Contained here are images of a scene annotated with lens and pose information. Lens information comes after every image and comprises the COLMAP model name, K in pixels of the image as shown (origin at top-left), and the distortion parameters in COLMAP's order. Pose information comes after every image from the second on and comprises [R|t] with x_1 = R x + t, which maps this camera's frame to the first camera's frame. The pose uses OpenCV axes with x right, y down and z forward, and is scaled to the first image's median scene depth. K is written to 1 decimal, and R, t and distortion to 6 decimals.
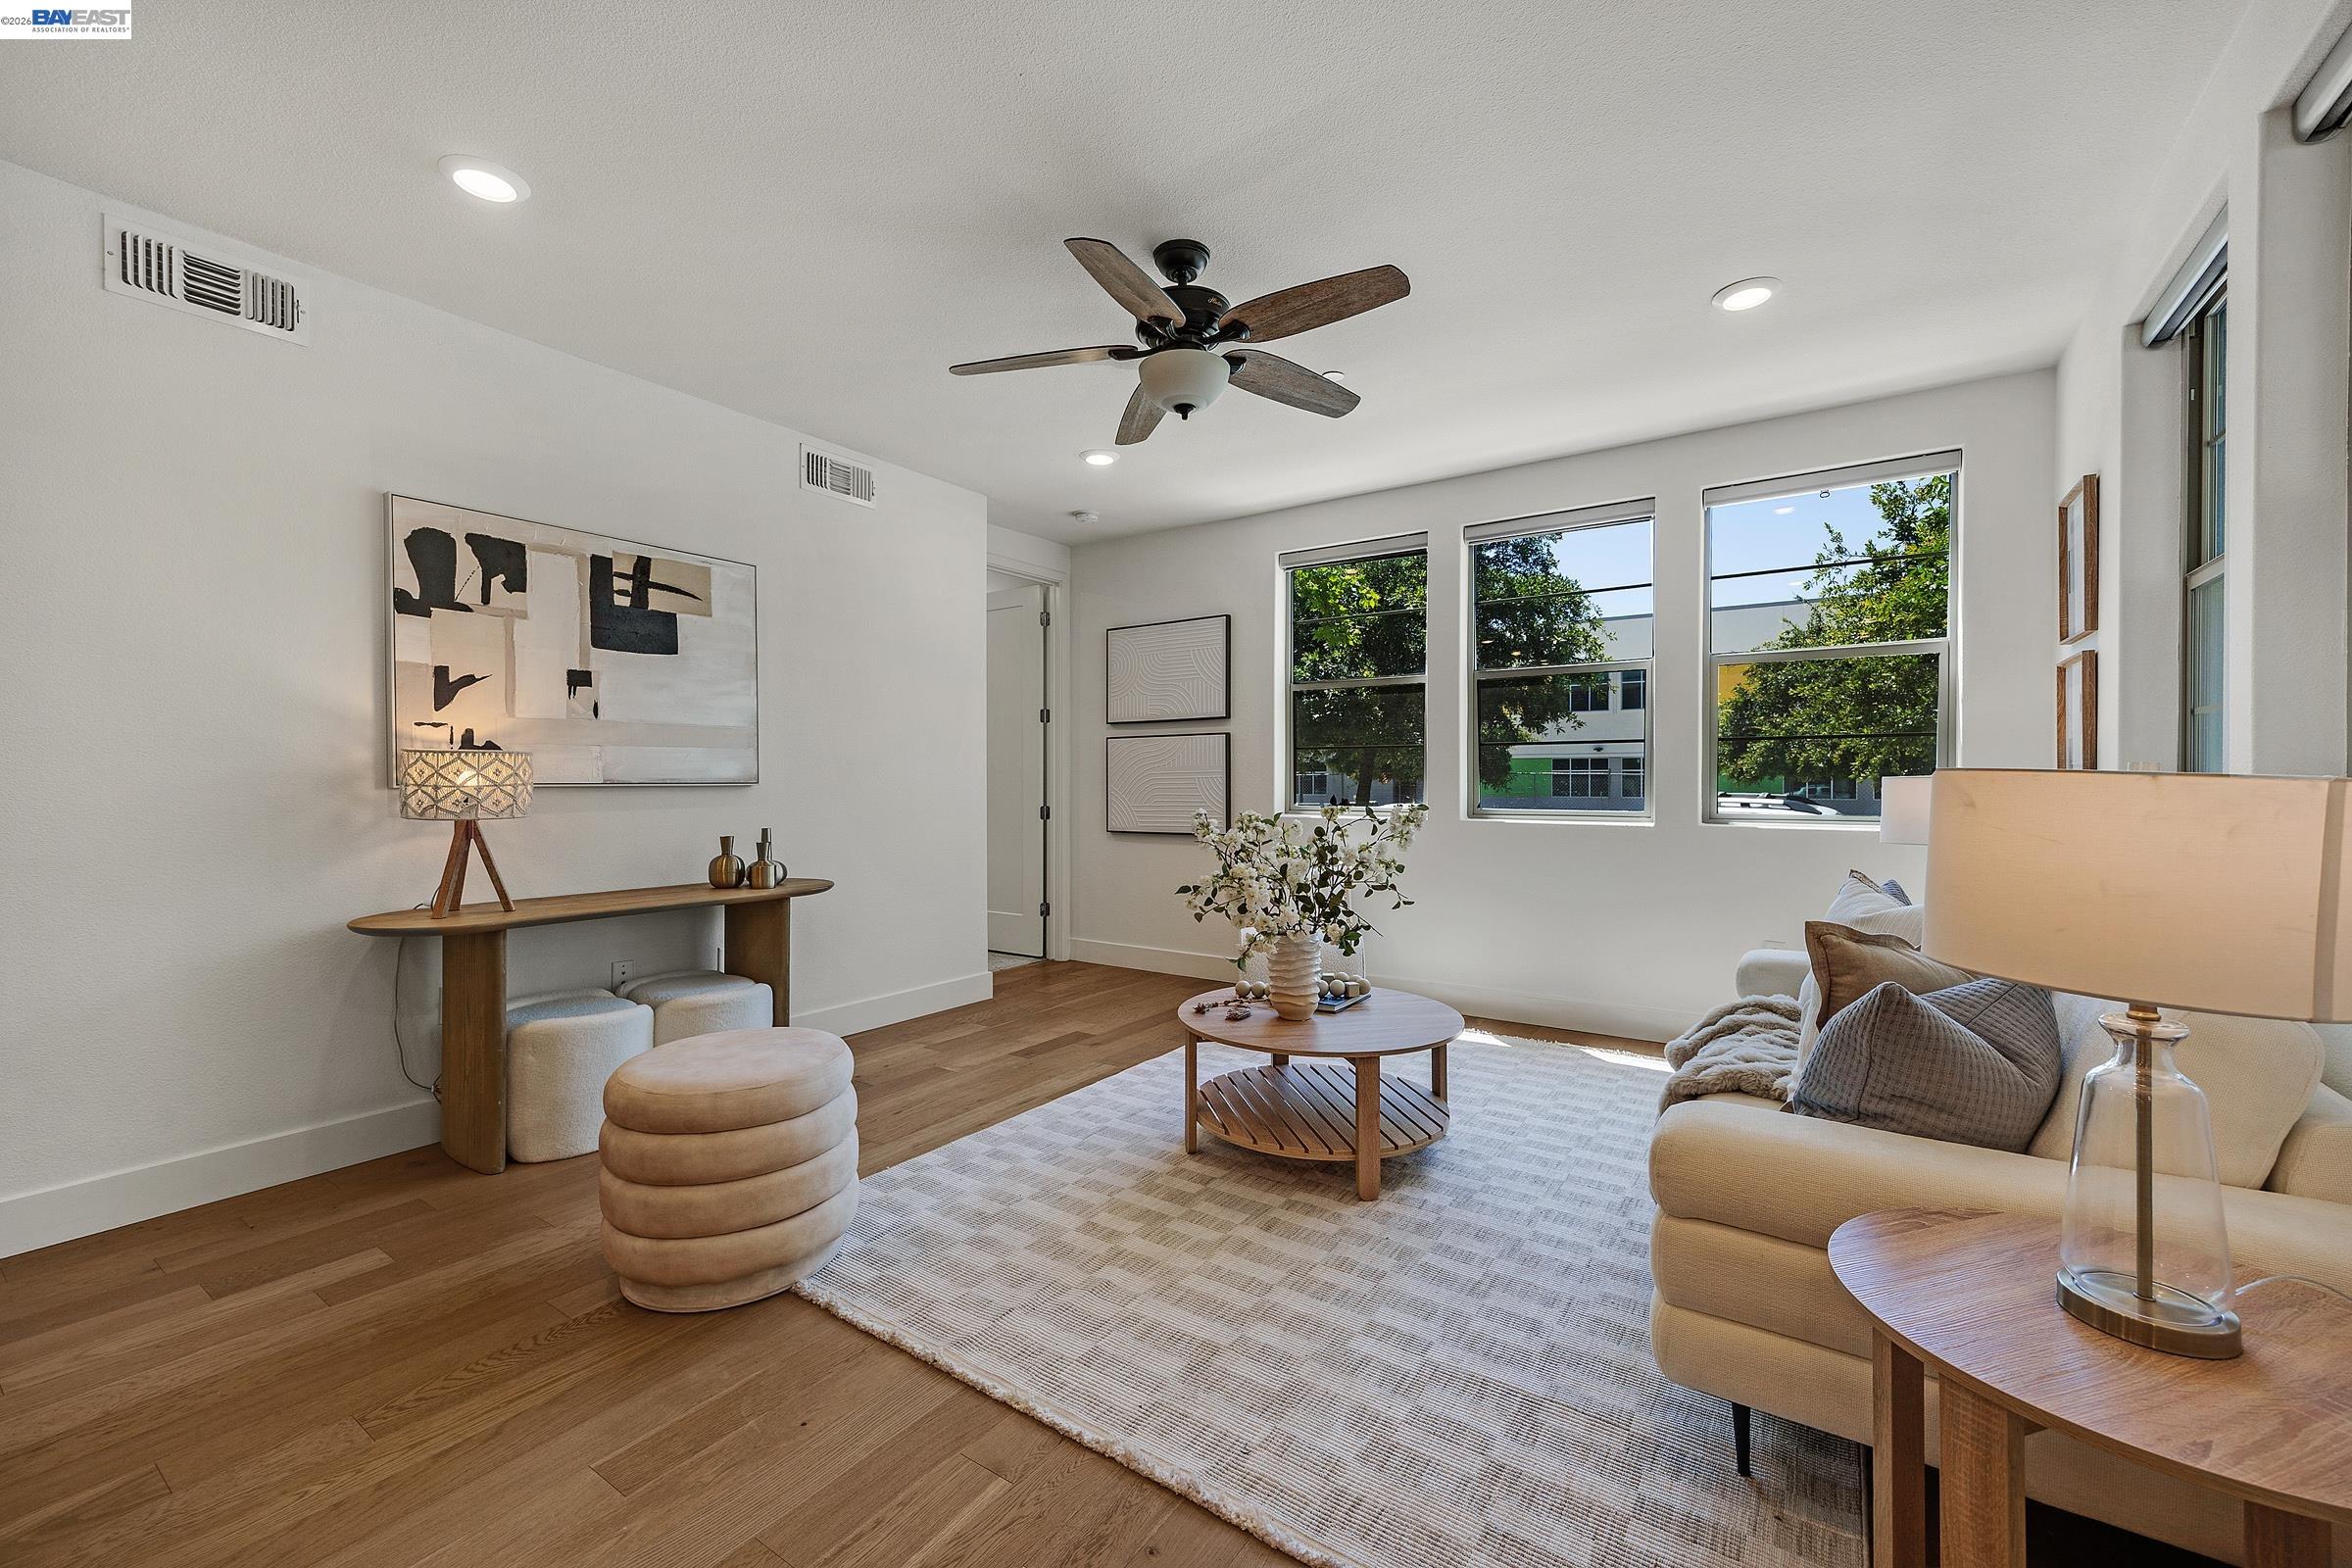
lens RADIAL K [[945.3, 0, 1179.8], [0, 945.3, 784.4], [0, 0, 1]] dist [0.009317, 0.000030]
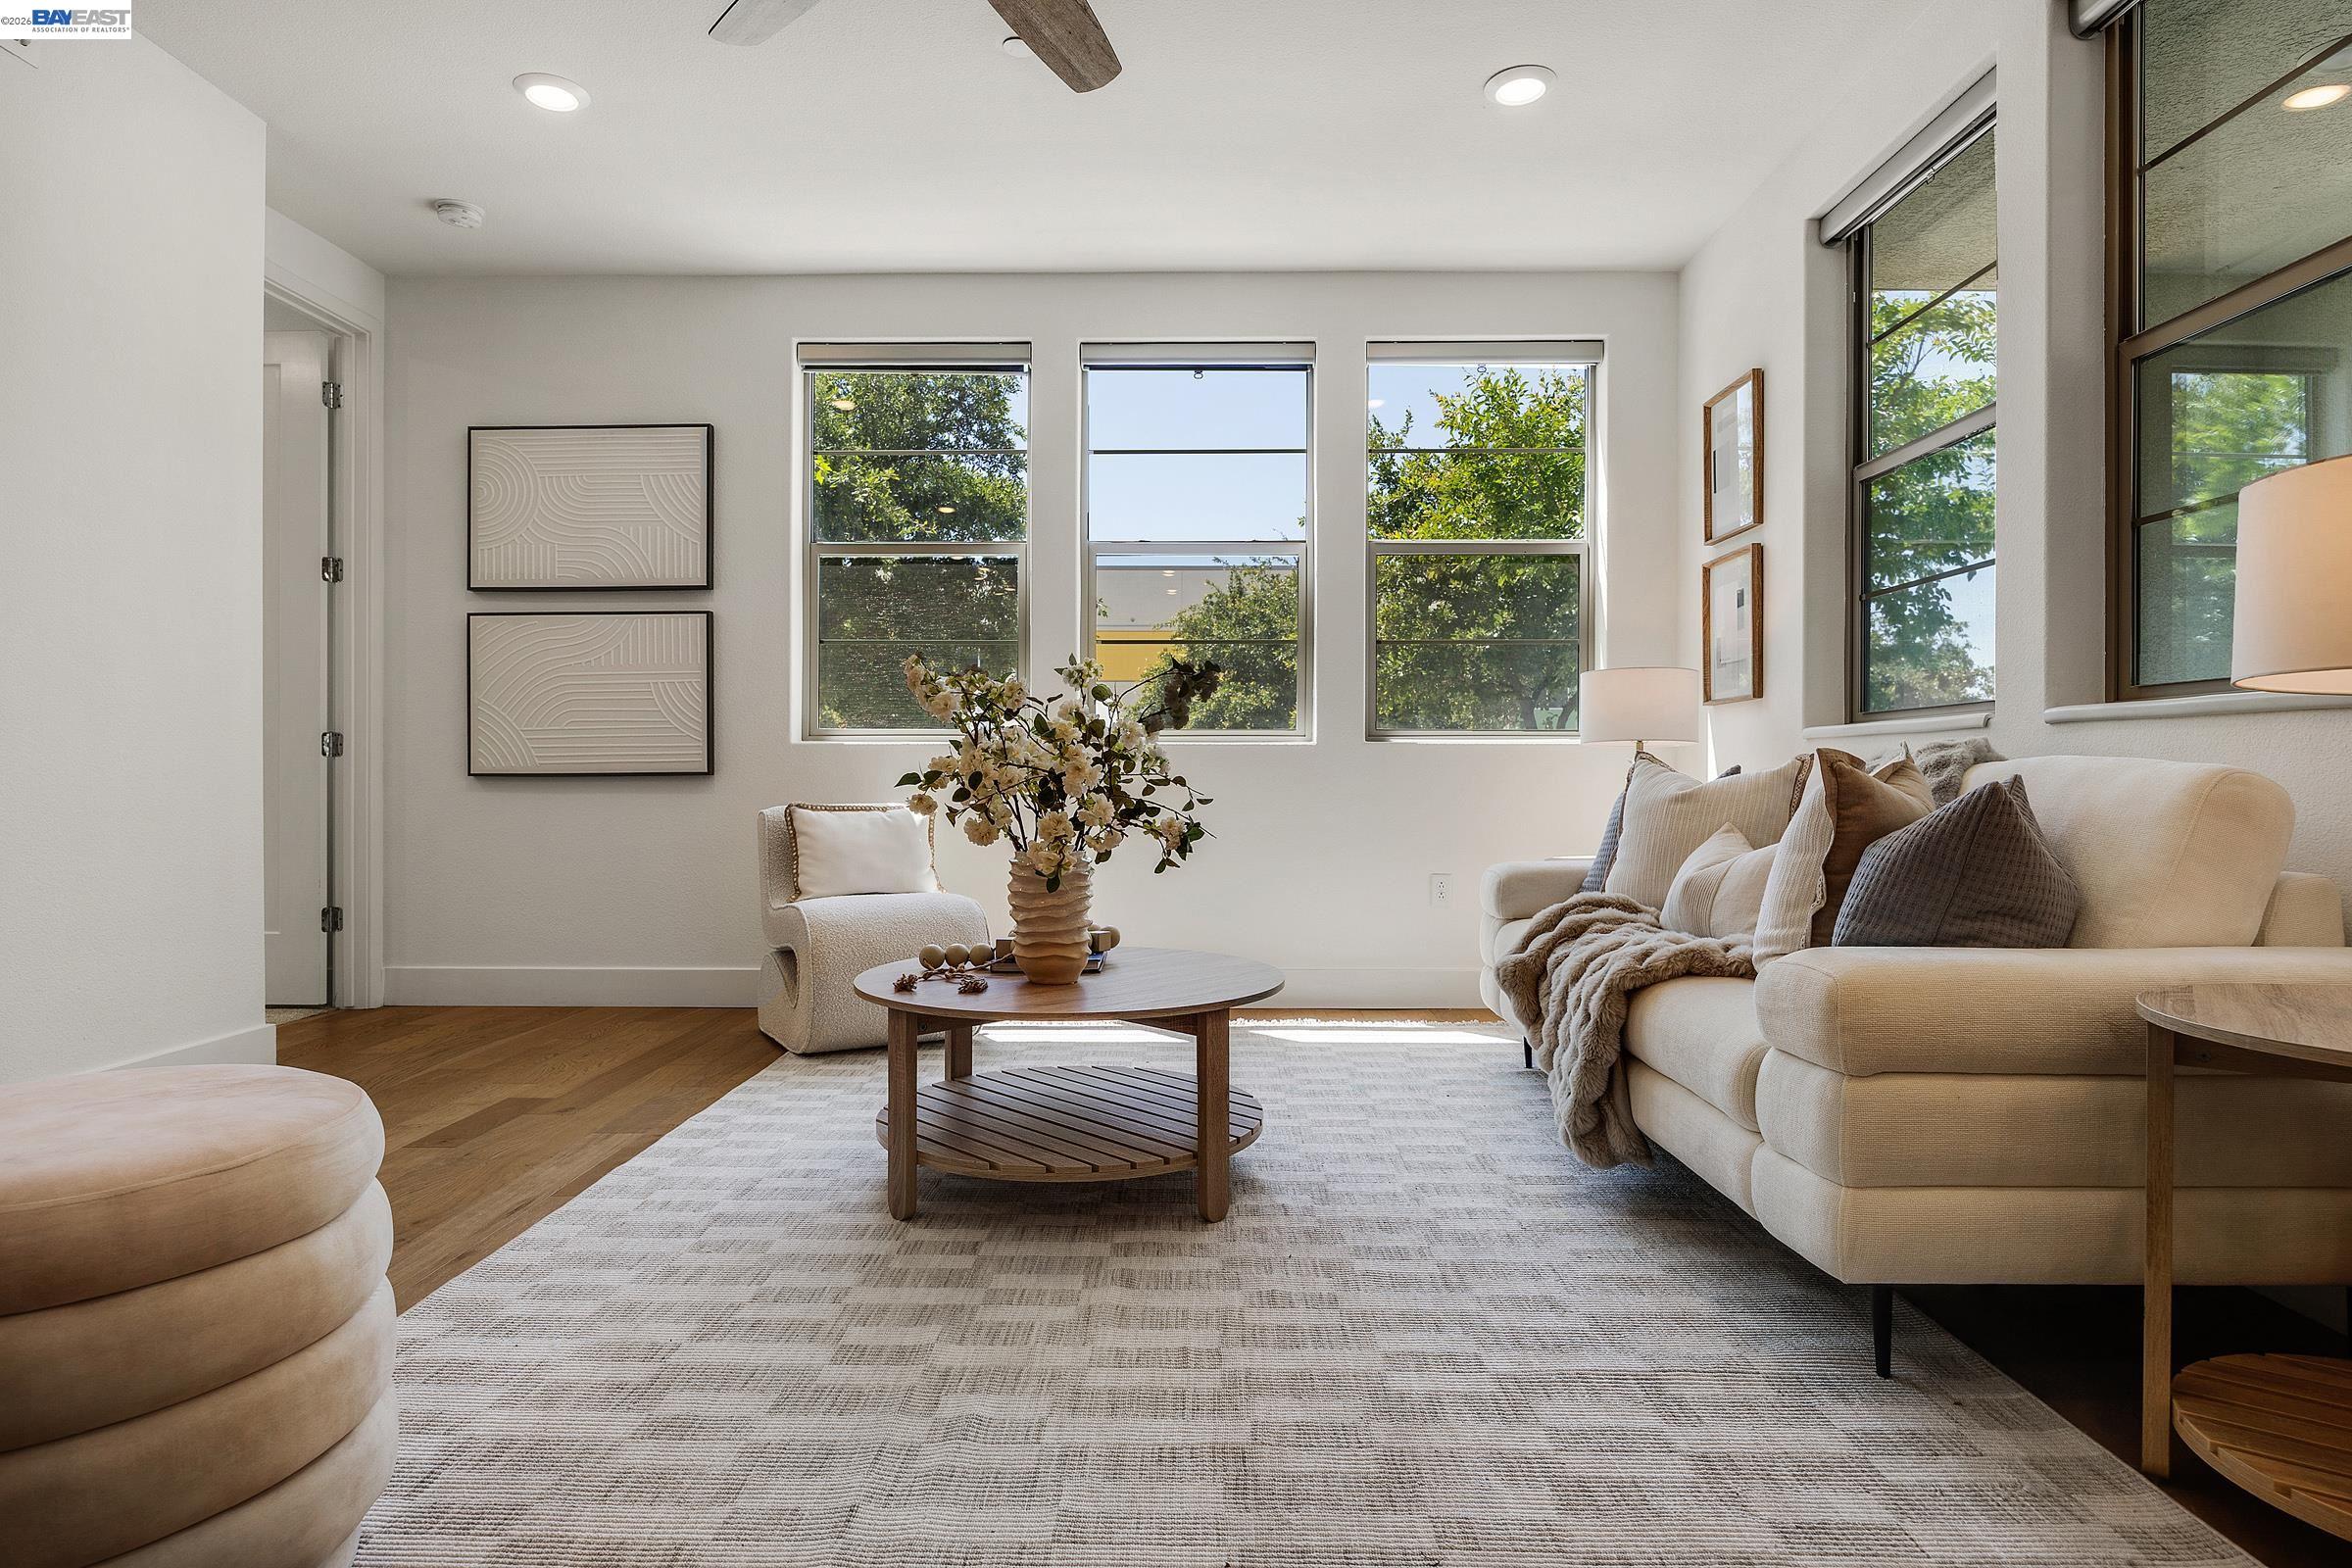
lens RADIAL K [[1265.1, 0, 1178.8], [0, 1265.1, 784.2], [0, 0, 1]] dist [-0.005412, -0.001122]
pose [[0.832553, -0.001535, 0.553943, -0.286096], [0.000775, 0.999998, 0.001607, 0.108378], [-0.553944, -0.000909, 0.832553, 0.226590]]
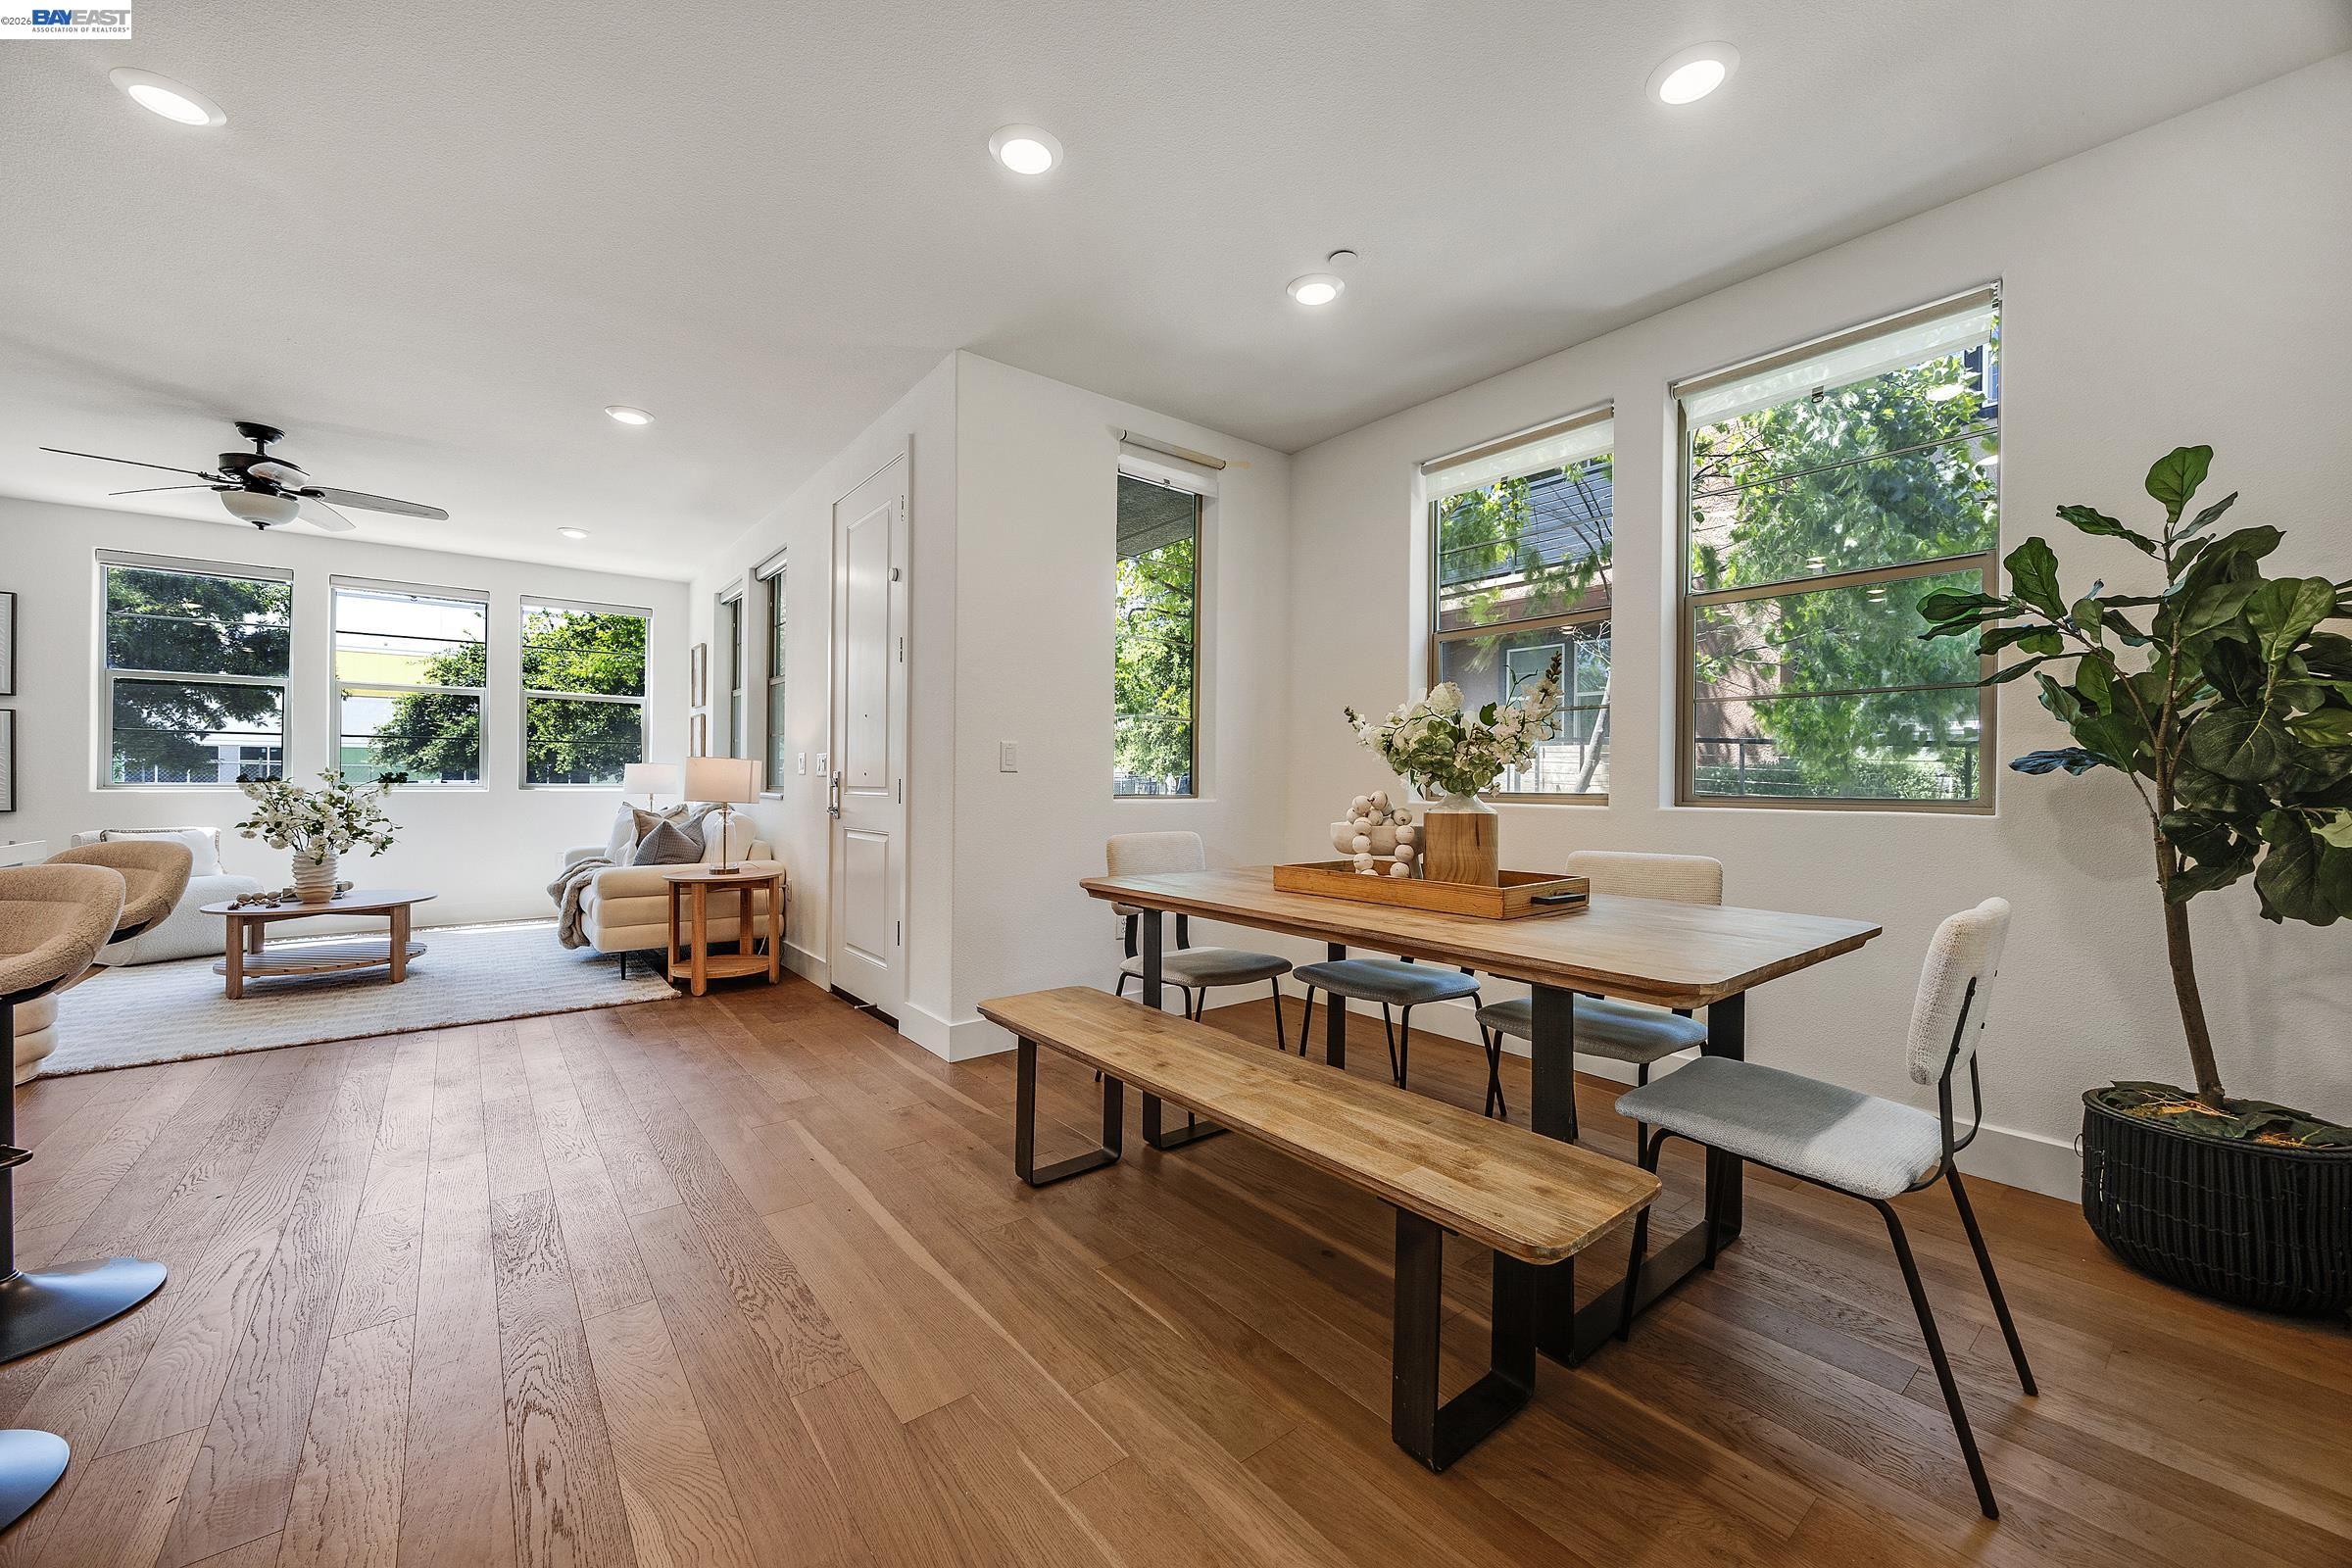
lens RADIAL K [[896.9, 0, 1173.3], [0, 896.9, 782.4], [0, 0, 1]] dist [-0.002300, 0.000014]
pose [[0.296046, 0.000582, 0.955173, -0.905118], [-0.001890, 0.999998, -0.000024, 0.036674], [-0.955172, -0.001798, 0.296047, -0.855237]]
